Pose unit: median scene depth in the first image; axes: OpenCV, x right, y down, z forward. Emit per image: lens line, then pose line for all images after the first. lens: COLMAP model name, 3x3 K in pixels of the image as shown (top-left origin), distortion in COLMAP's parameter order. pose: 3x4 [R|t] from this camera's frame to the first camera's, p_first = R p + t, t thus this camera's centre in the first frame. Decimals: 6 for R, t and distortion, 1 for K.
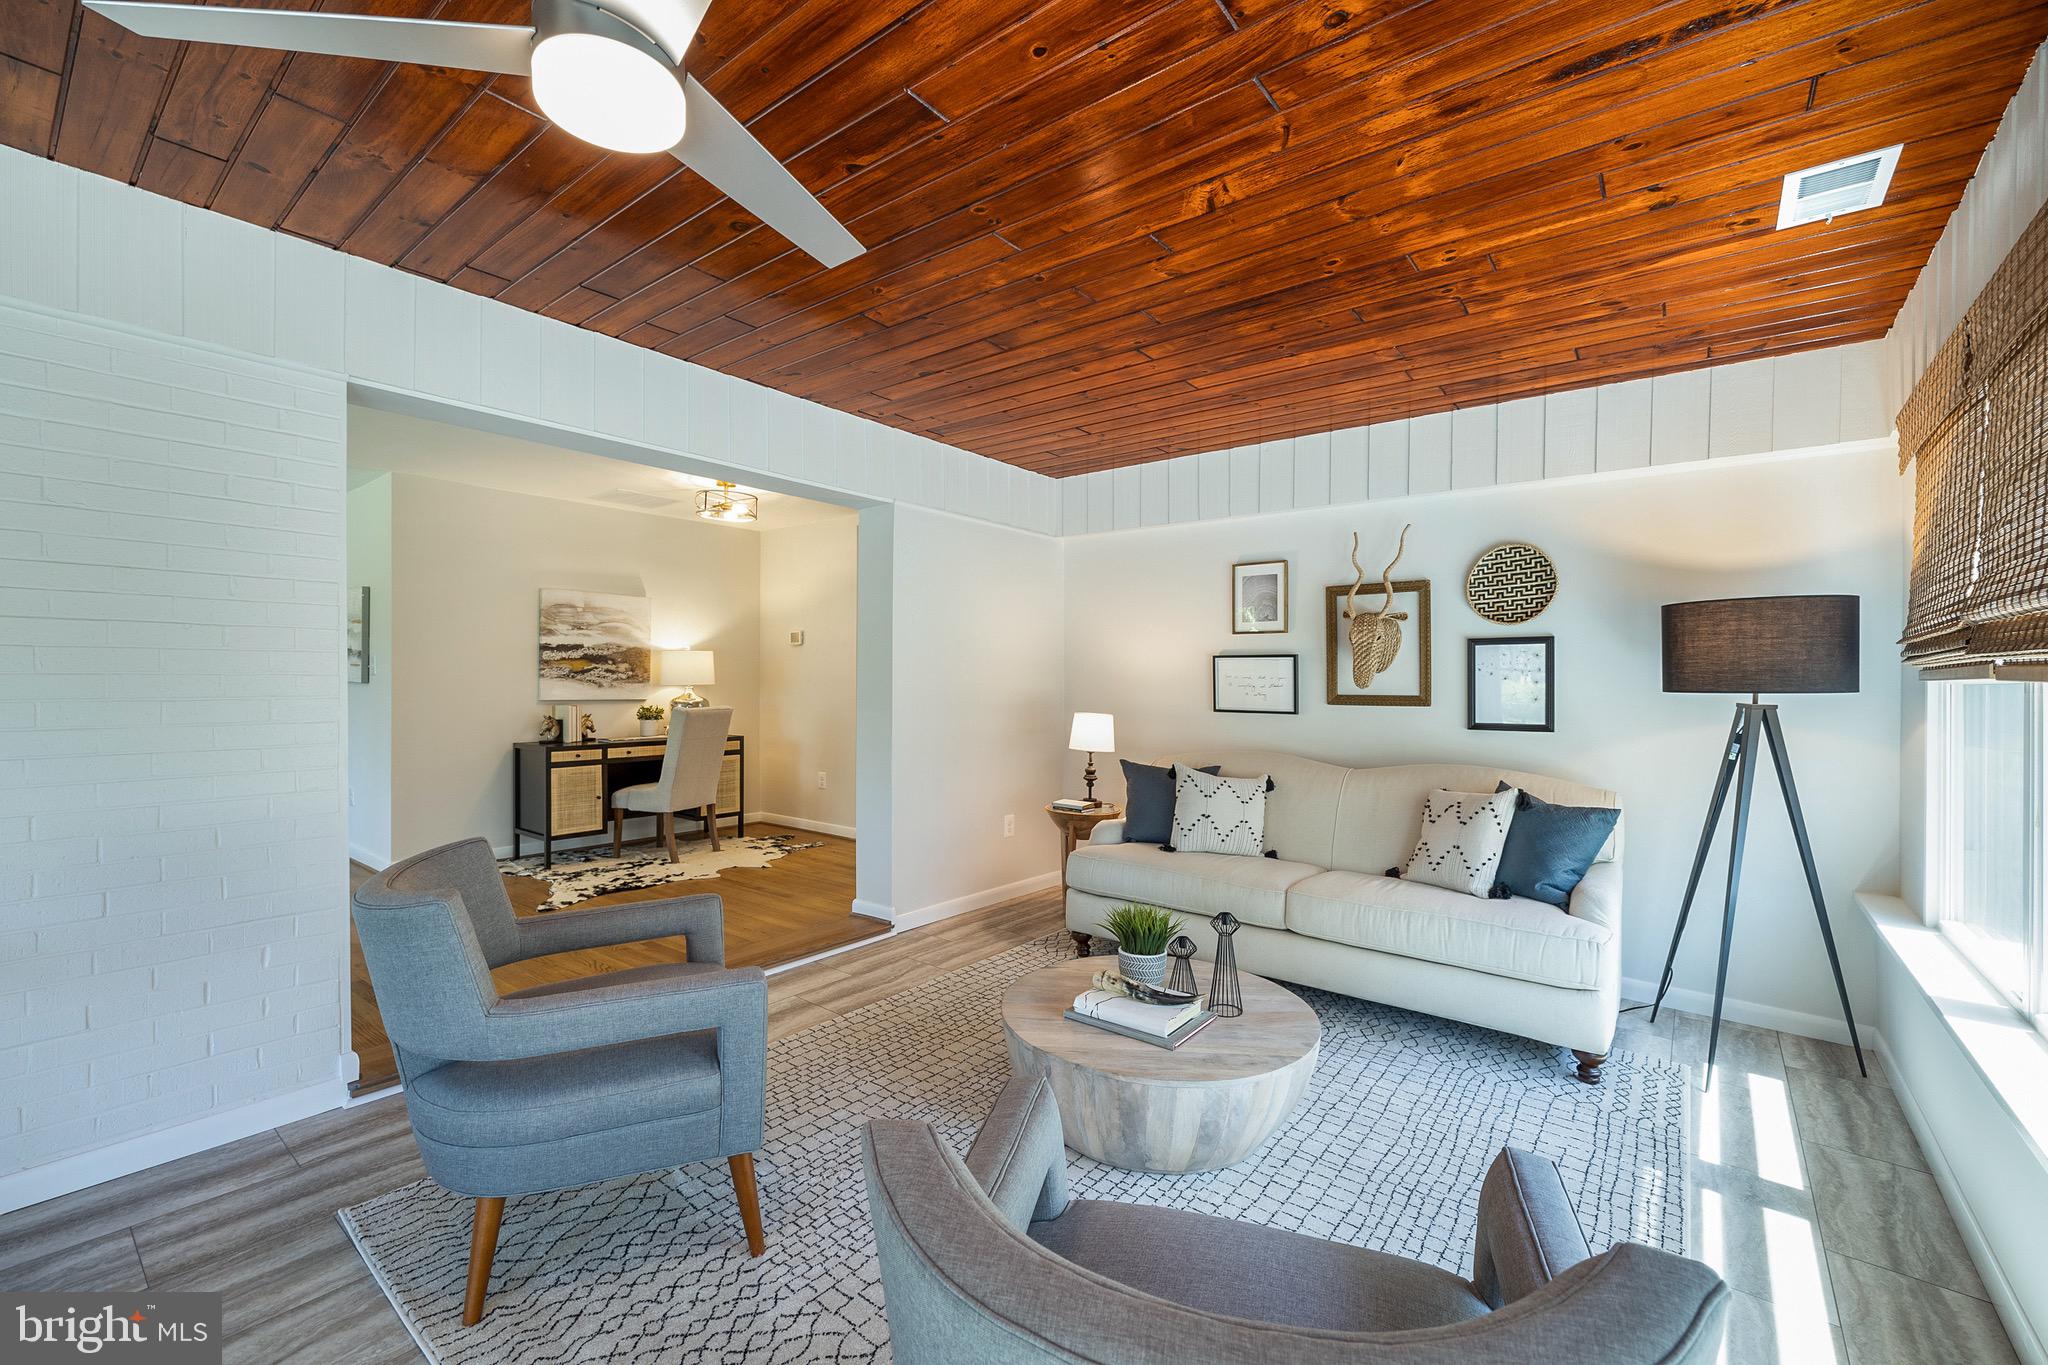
lens RADIAL K [[852.3, 0, 1021.1], [0, 852.3, 685.5], [0, 0, 1]] dist [-0.000936, 0.000007]
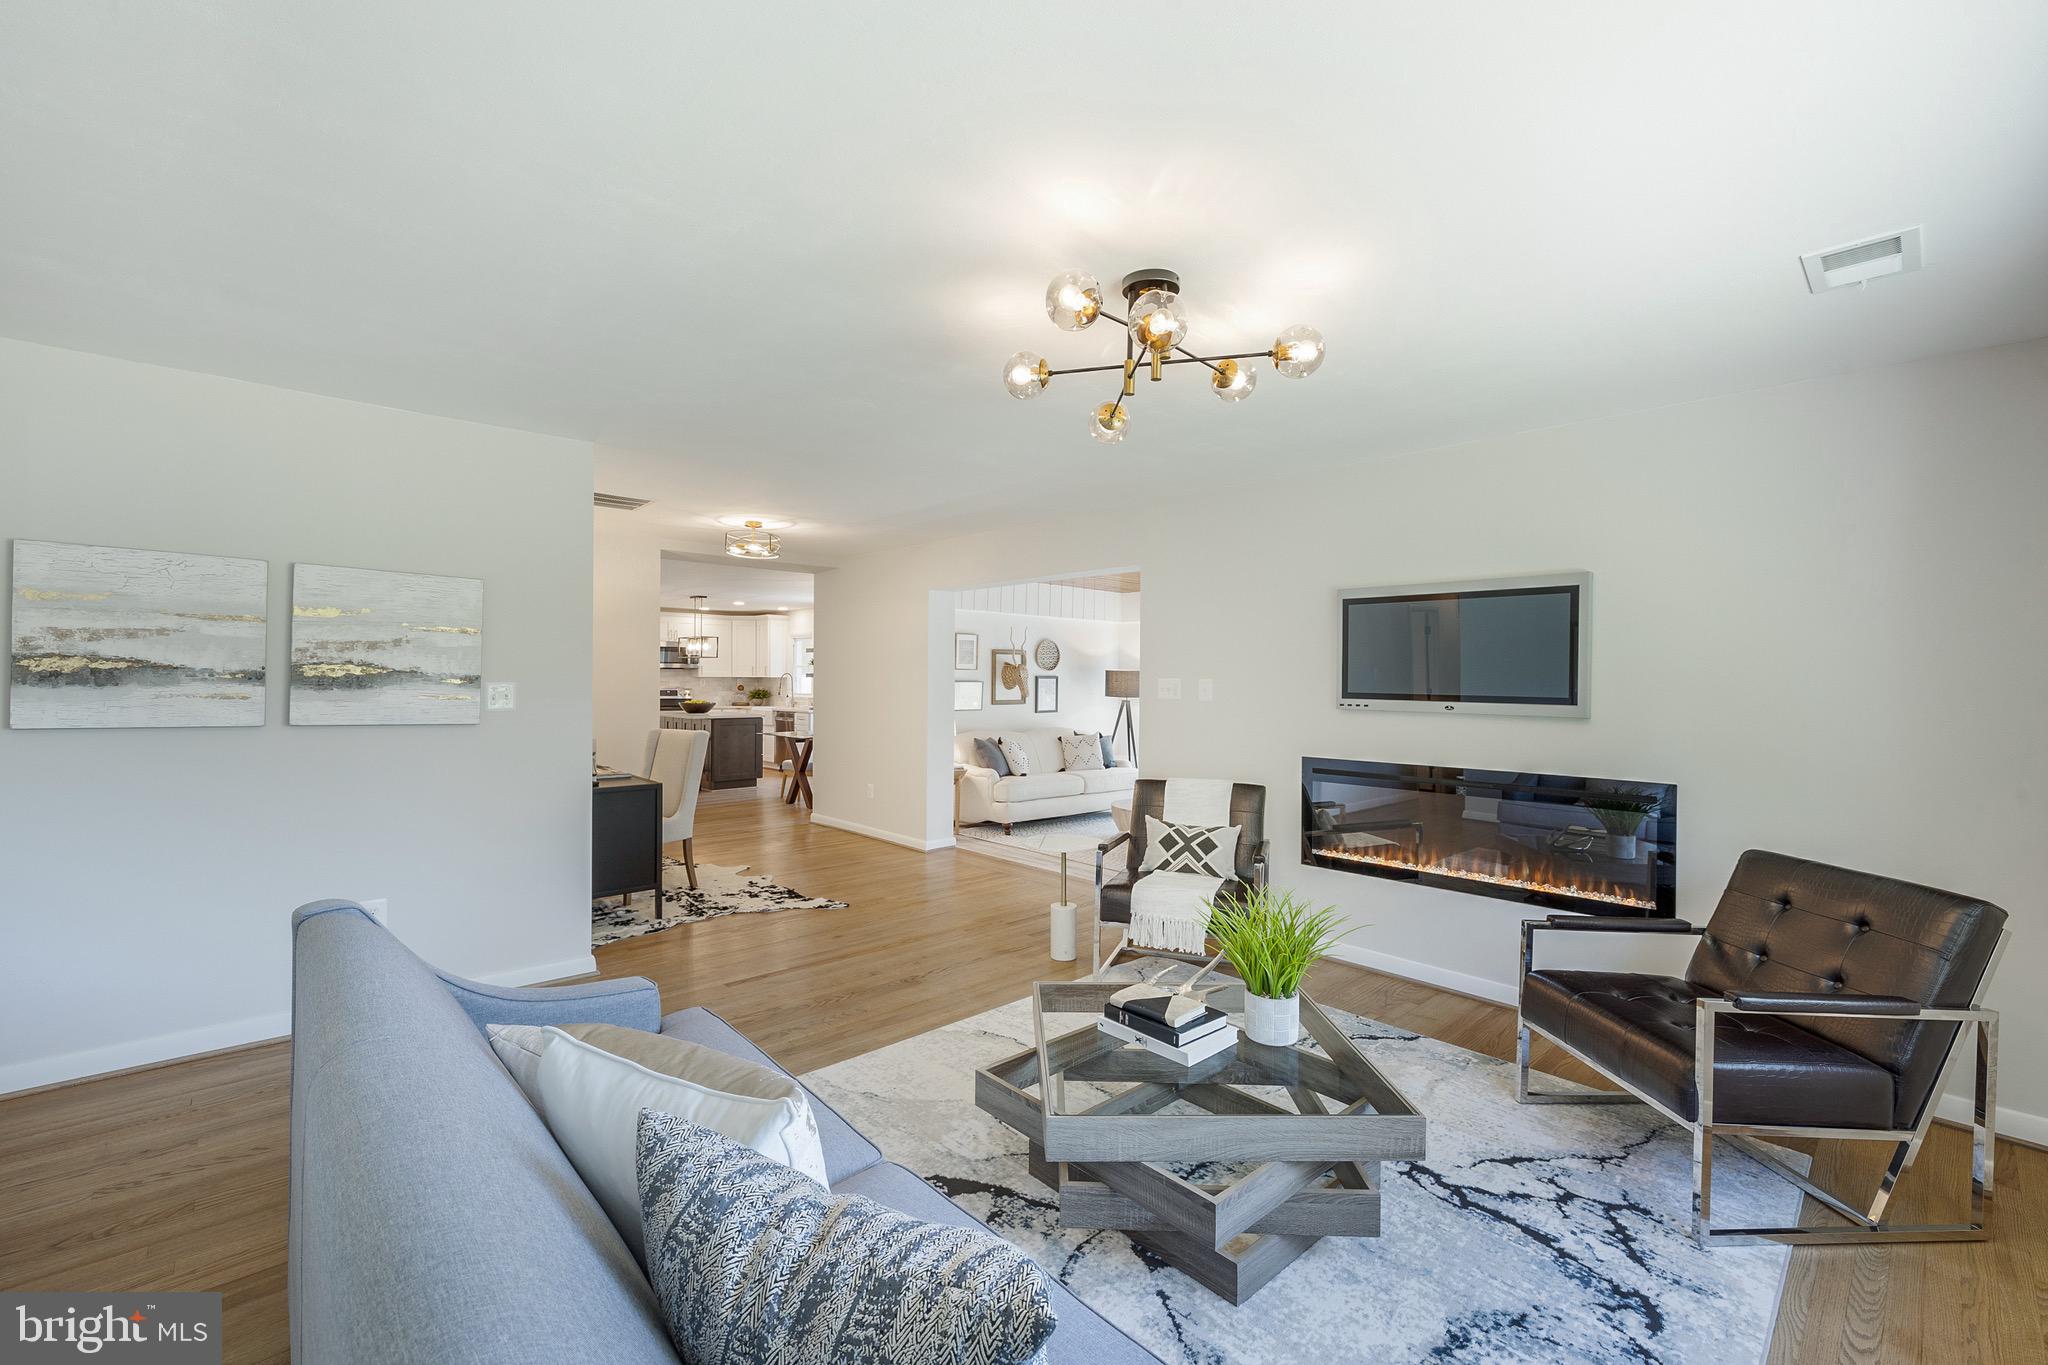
lens RADIAL K [[852.3, 0, 1021.1], [0, 852.3, 685.5], [0, 0, 1]] dist [-0.000936, 0.000007]
pose [[0.150792, -0.011402, 0.988500, -1.759597], [0.000870, 0.999935, 0.011401, -0.051255], [-0.988565, -0.000859, 0.150792, 0.618748]]
